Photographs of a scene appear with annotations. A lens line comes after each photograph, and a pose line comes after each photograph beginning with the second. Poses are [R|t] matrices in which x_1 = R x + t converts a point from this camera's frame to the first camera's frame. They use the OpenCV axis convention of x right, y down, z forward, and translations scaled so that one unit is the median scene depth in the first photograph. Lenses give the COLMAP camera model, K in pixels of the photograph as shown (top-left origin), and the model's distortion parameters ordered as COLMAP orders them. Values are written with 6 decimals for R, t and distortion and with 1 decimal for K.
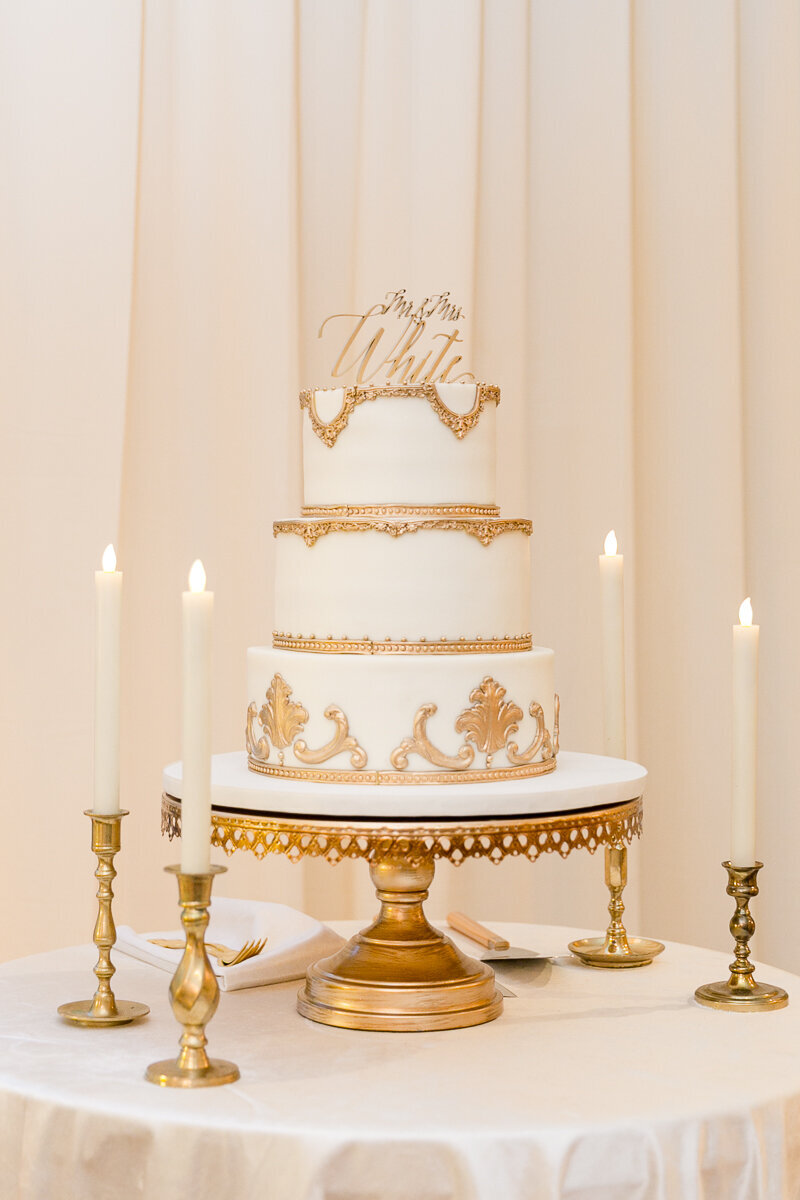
lens RADIAL K [[2108.9, 0, 400.0], [0, 2108.9, 600.0], [0, 0, 1]] dist [0.027901, 0.102527]
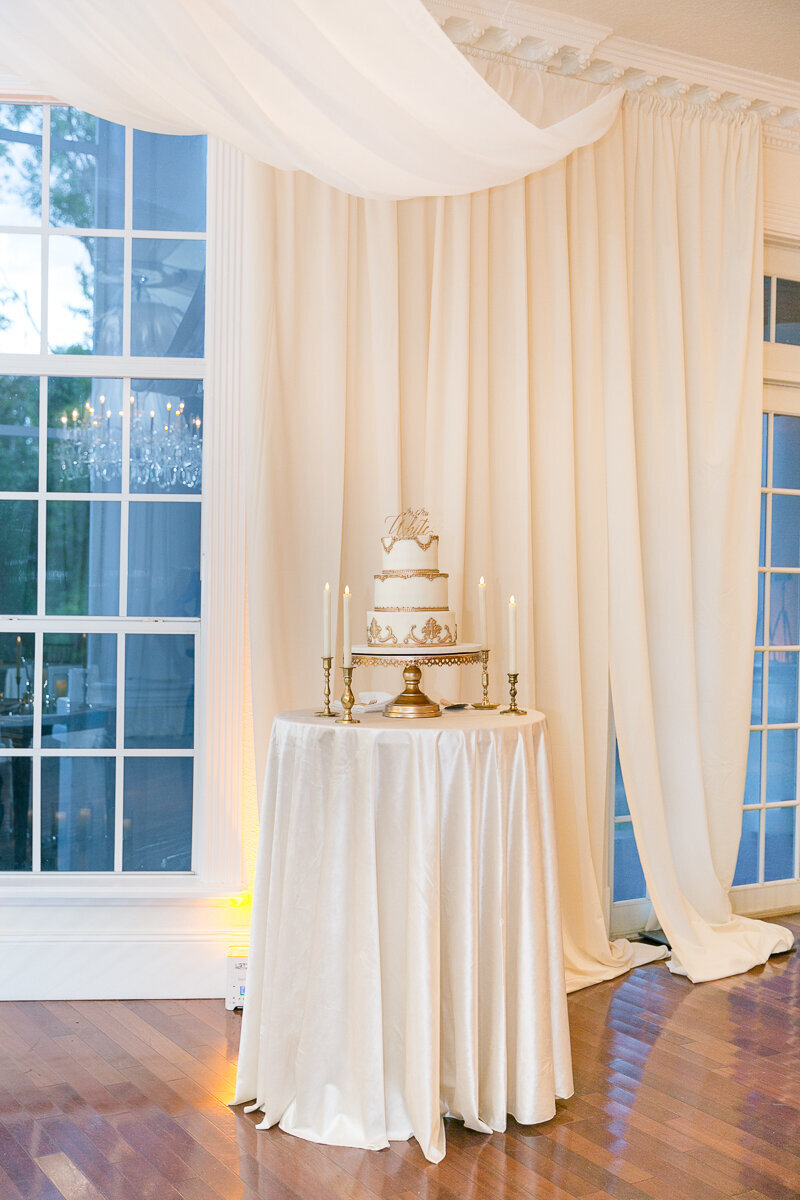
lens RADIAL K [[1403.6, 0, 400.0], [0, 1403.6, 600.0], [0, 0, 1]] dist [-0.001132, -0.000138]
pose [[0.991542, -0.012489, -0.129184, 0.292510], [0.010635, 0.999831, -0.015028, 0.041261], [0.129350, 0.013527, 0.991507, -1.345535]]
